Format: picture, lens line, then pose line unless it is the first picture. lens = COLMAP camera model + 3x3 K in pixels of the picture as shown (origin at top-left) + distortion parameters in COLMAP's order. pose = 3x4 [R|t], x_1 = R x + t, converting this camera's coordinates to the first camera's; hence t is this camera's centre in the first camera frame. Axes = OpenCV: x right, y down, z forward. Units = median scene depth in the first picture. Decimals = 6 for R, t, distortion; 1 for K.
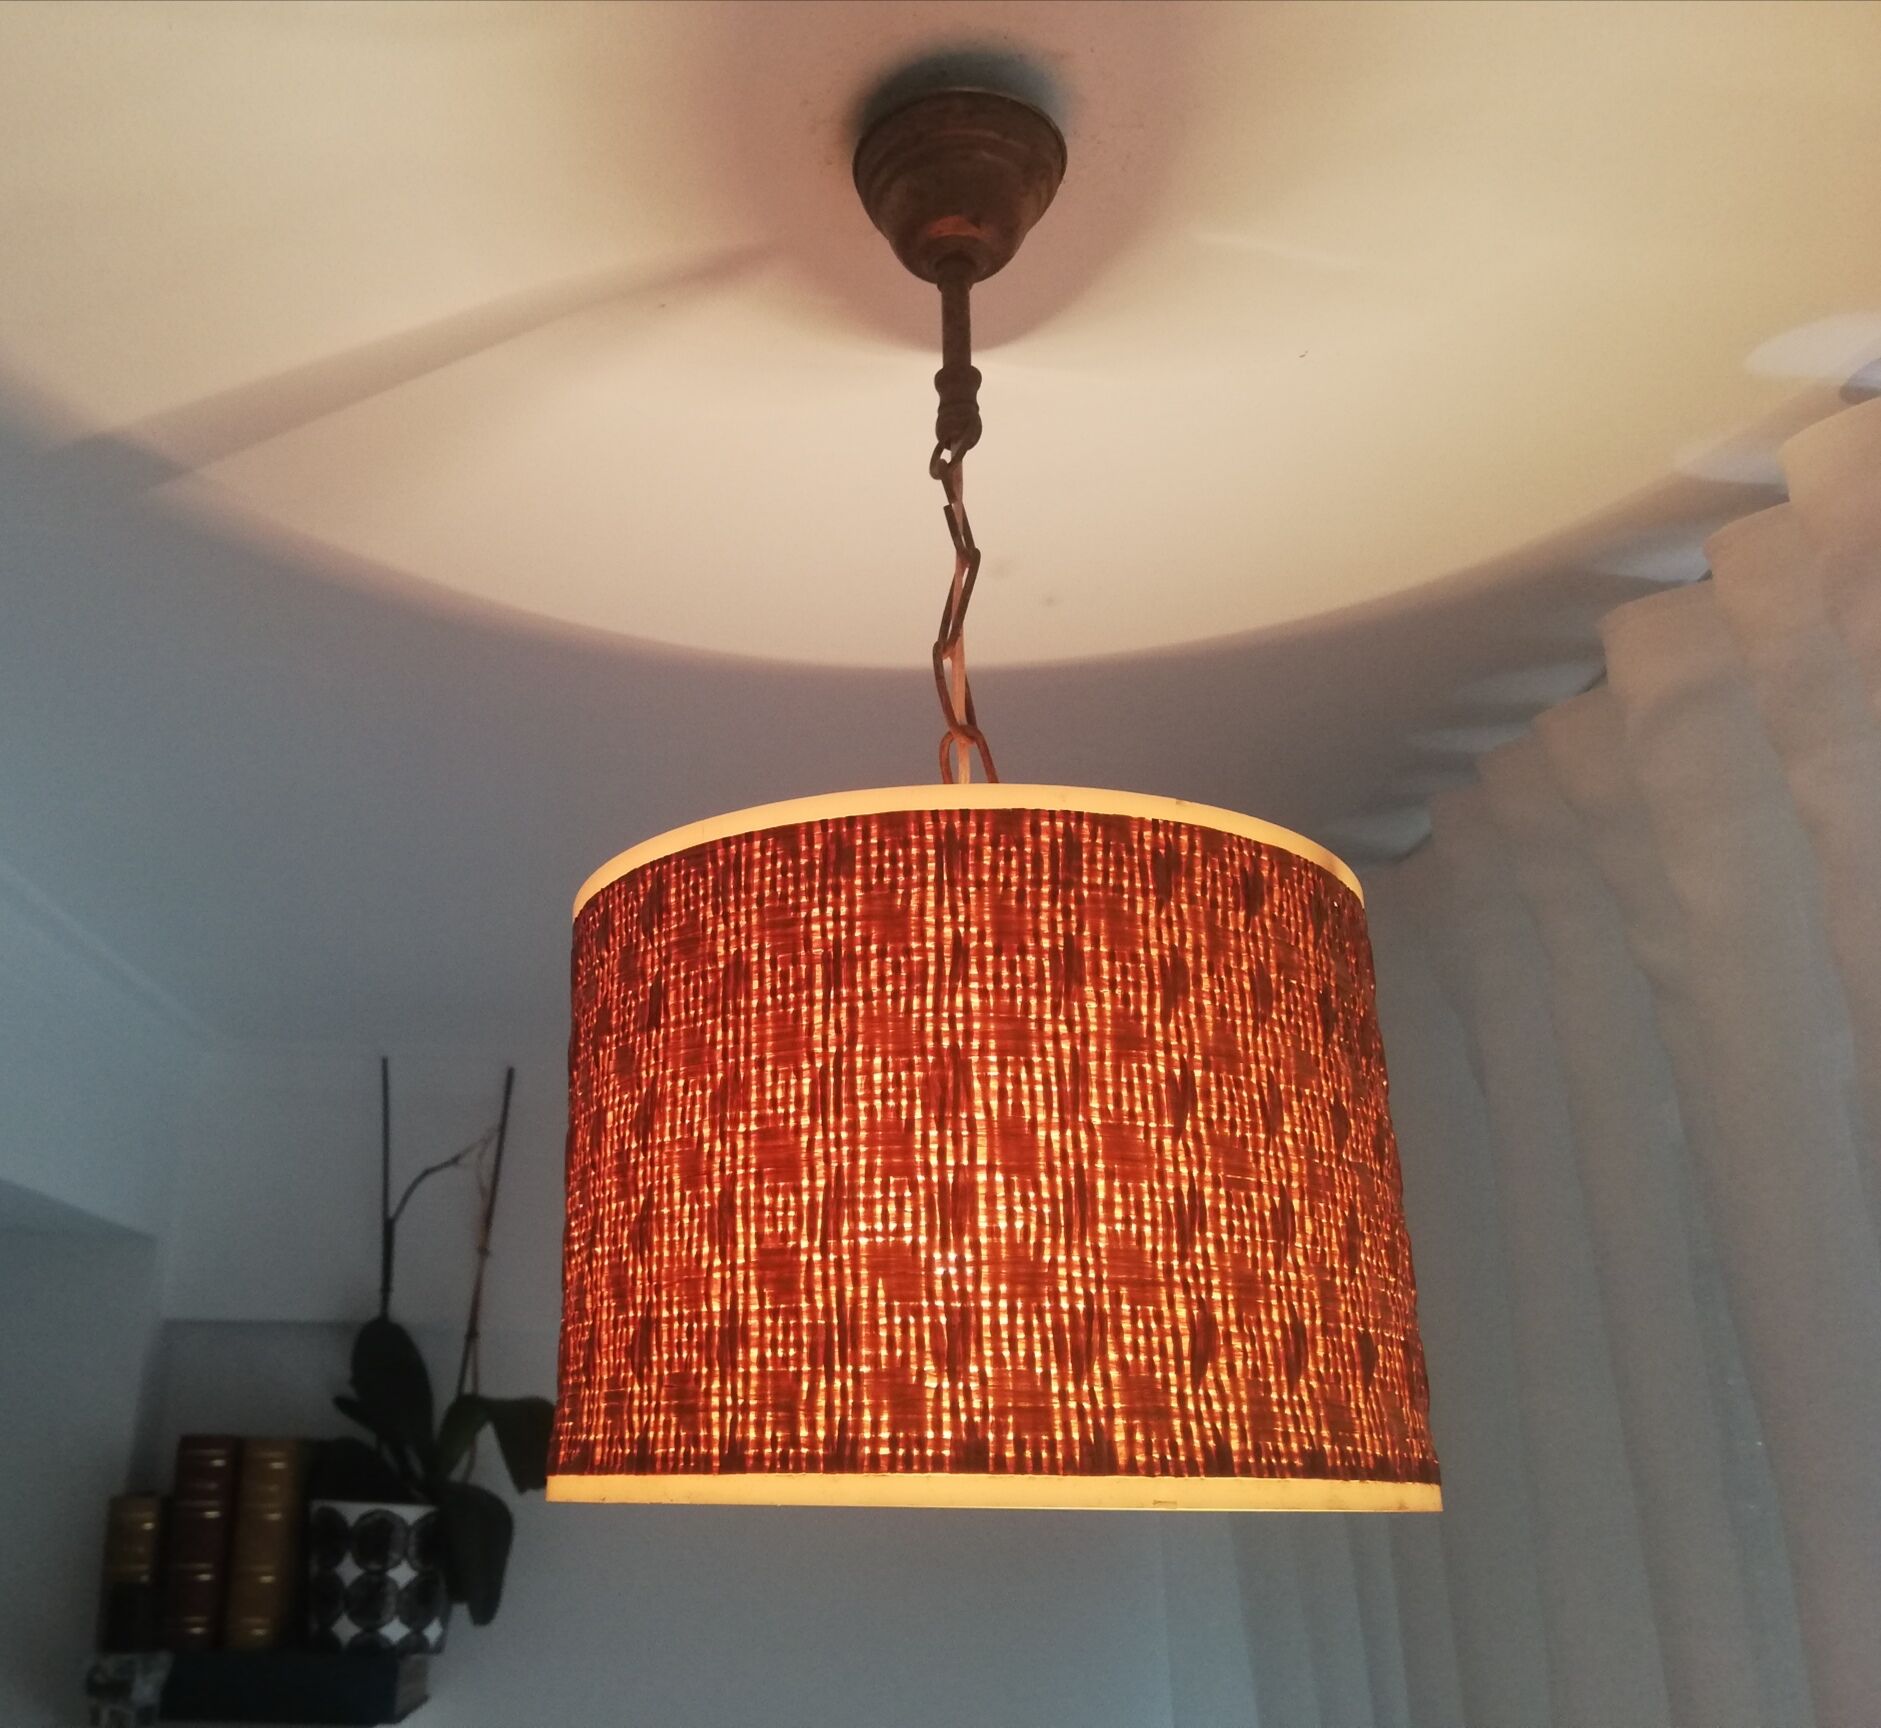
lens RADIAL K [[1765.1, 0, 747.6], [0, 1765.1, 833.4], [0, 0, 1]] dist [0.138913, -0.331976]
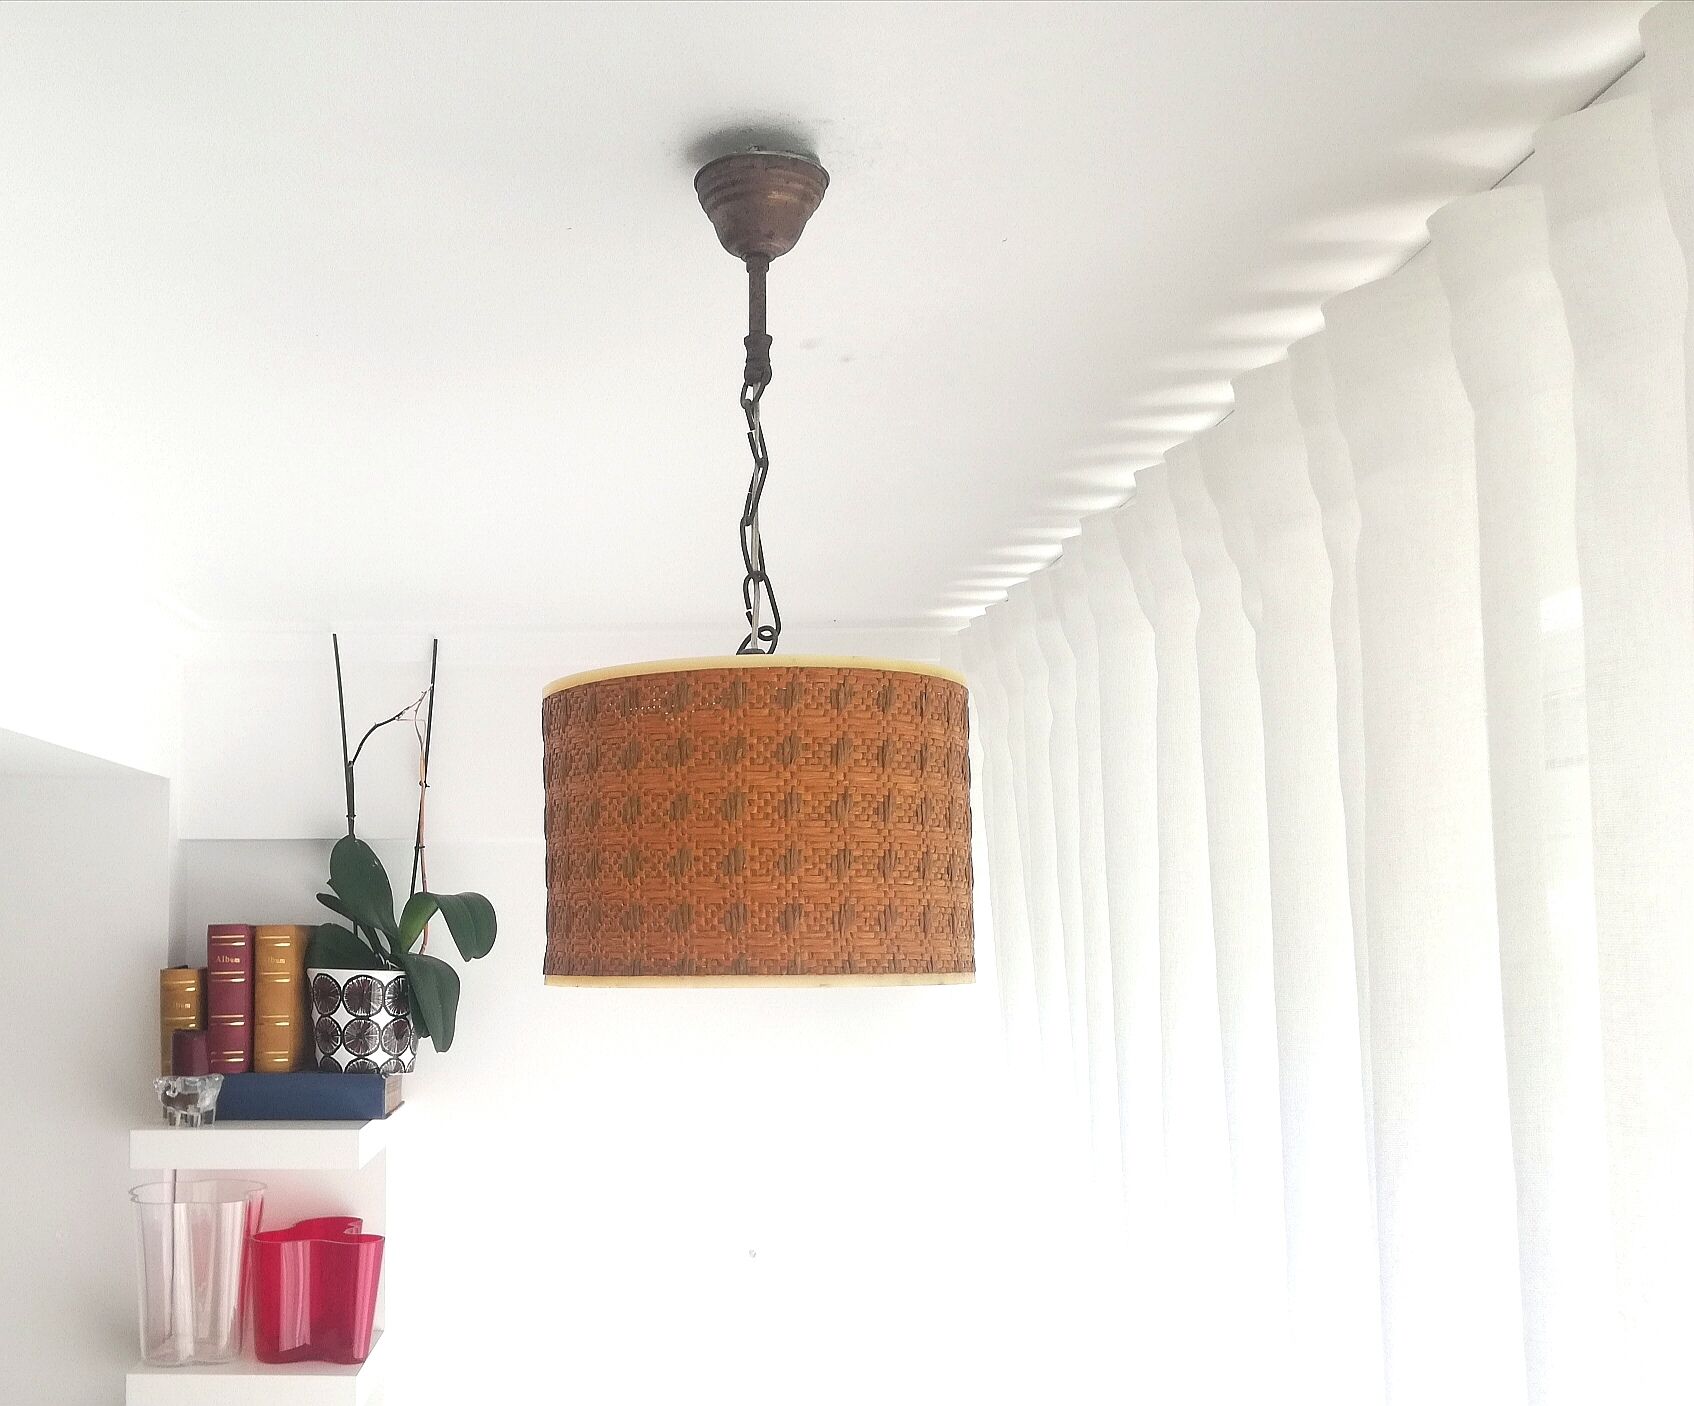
lens RADIAL K [[1759.3, 0, 575.3], [0, 1759.3, 849.9], [0, 0, 1]] dist [0.097175, -0.013455]
pose [[0.999360, -0.020097, -0.029581, -0.016630], [0.027916, 0.955385, 0.294043, -0.425704], [0.022352, -0.294680, 0.955334, -1.032587]]
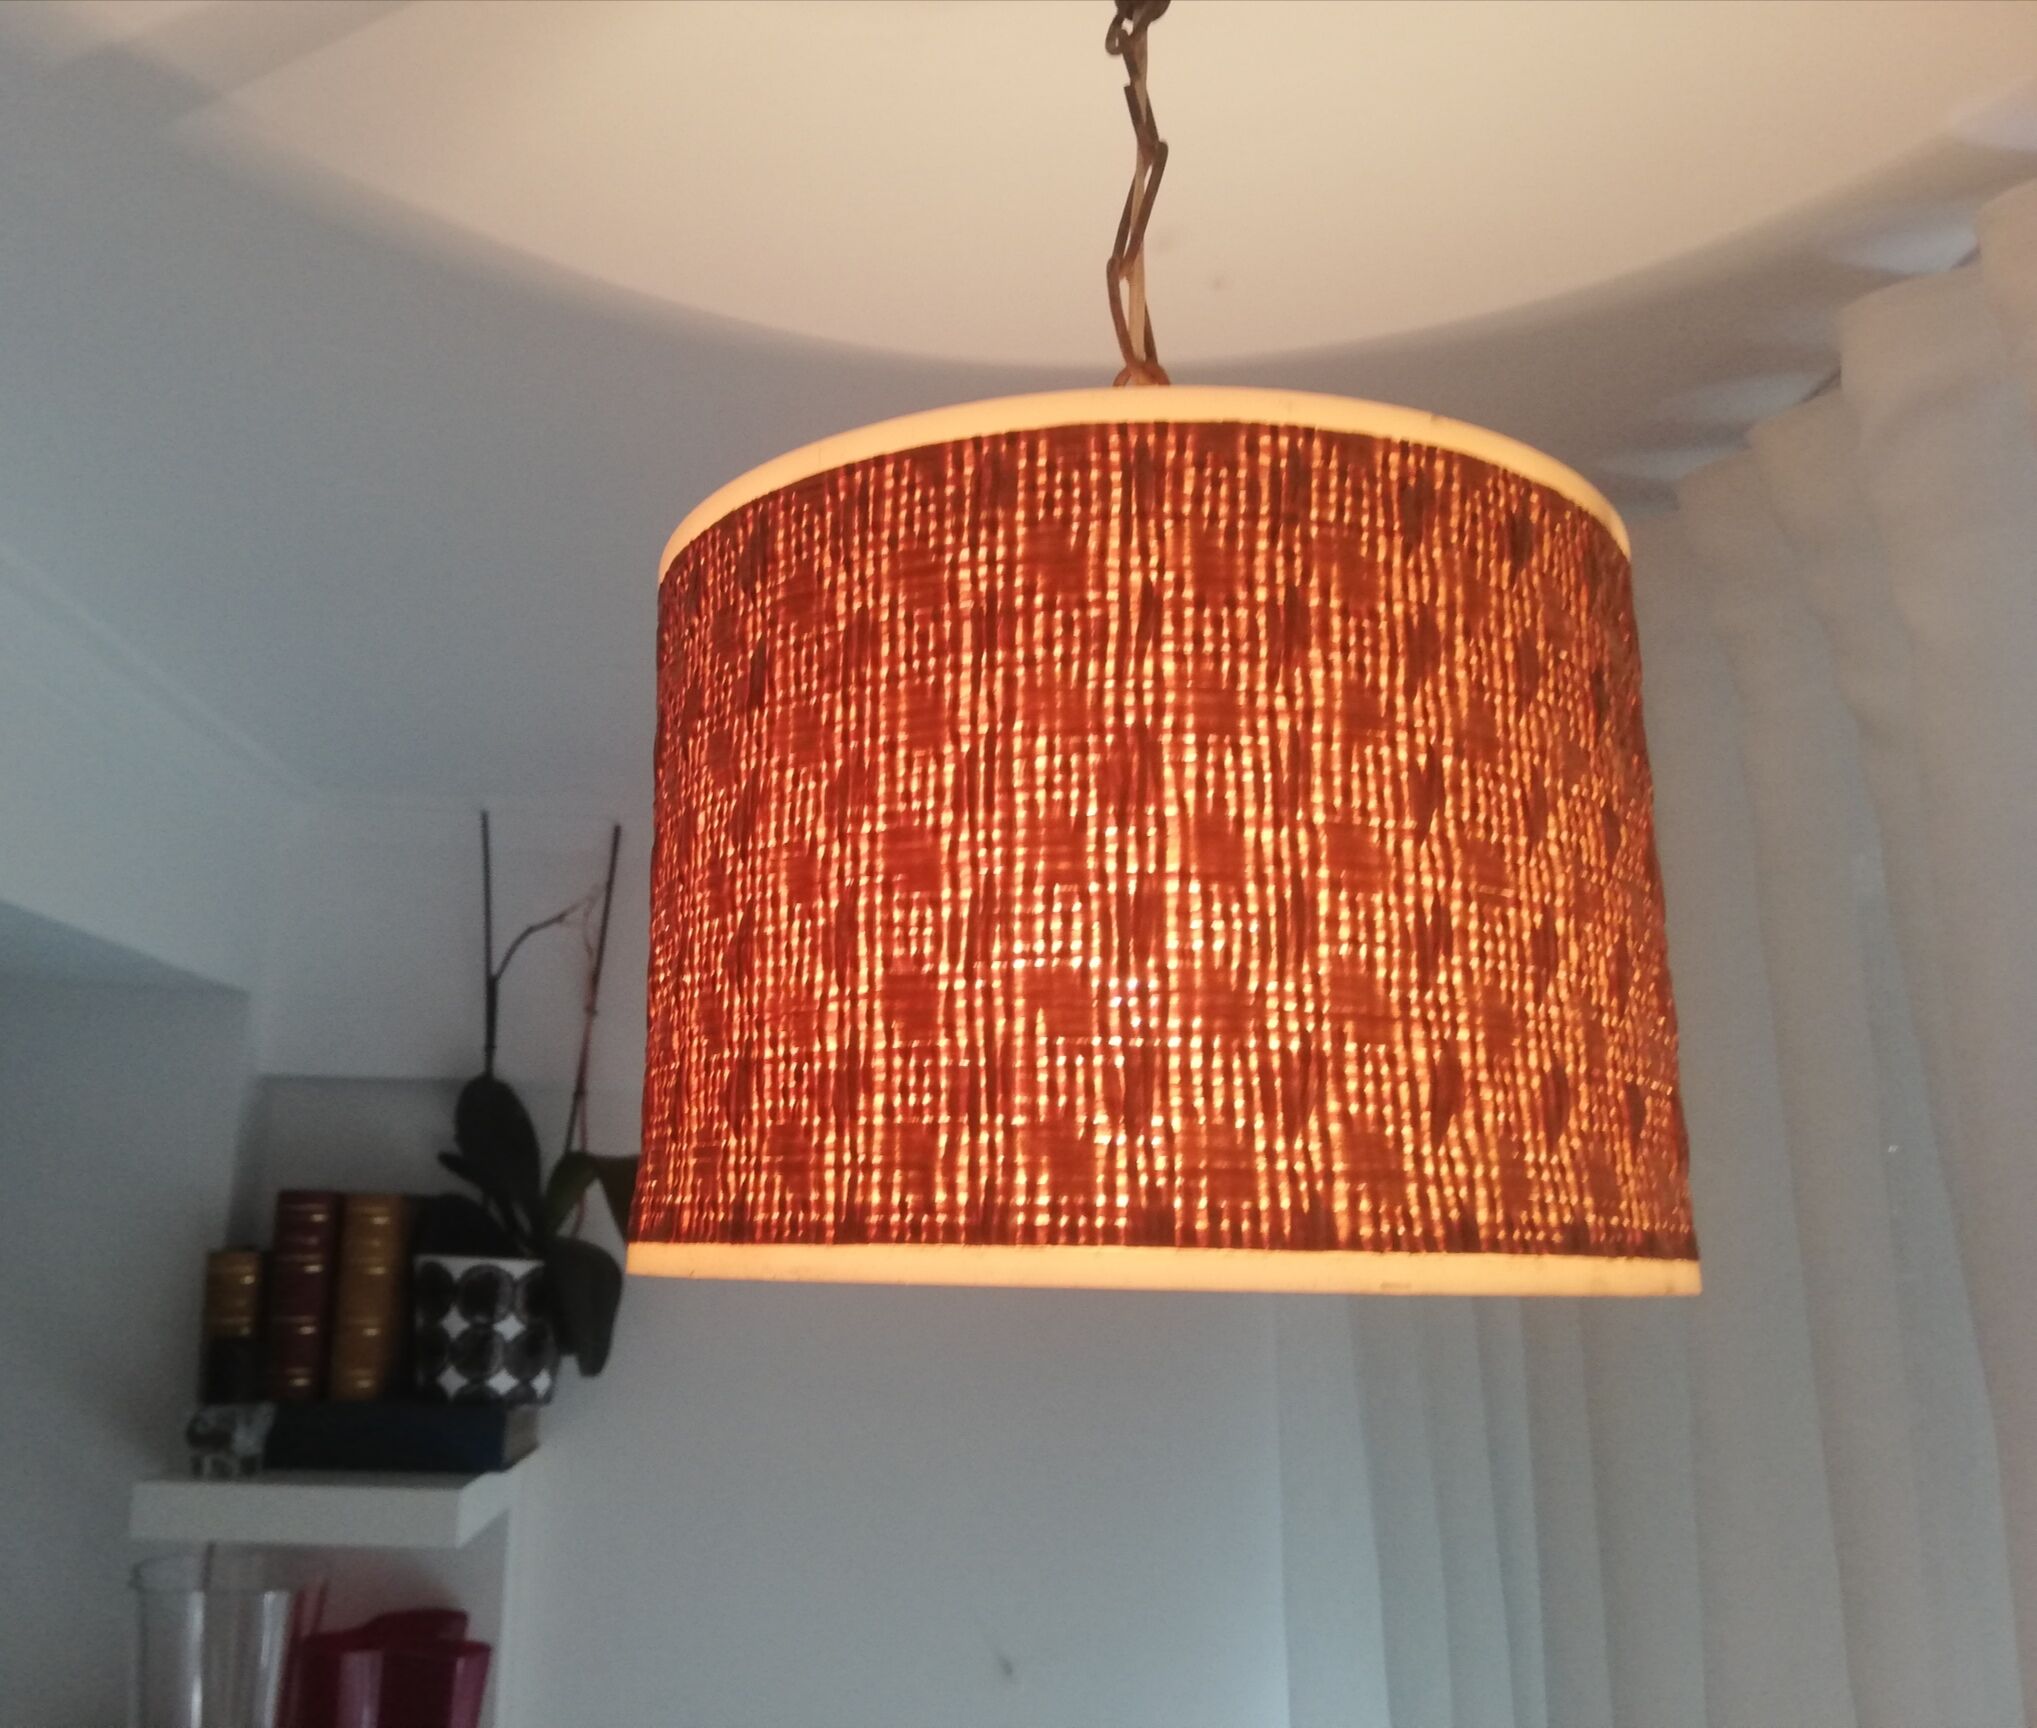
lens RADIAL K [[1756.2, 0, 890.7], [0, 1756.2, 837.6], [0, 0, 1]] dist [0.122362, -0.292530]
pose [[0.999778, 0.011539, 0.017626, -0.006226], [-0.013662, 0.991996, 0.125532, 0.073604], [-0.016036, -0.125745, 0.991933, 0.225565]]
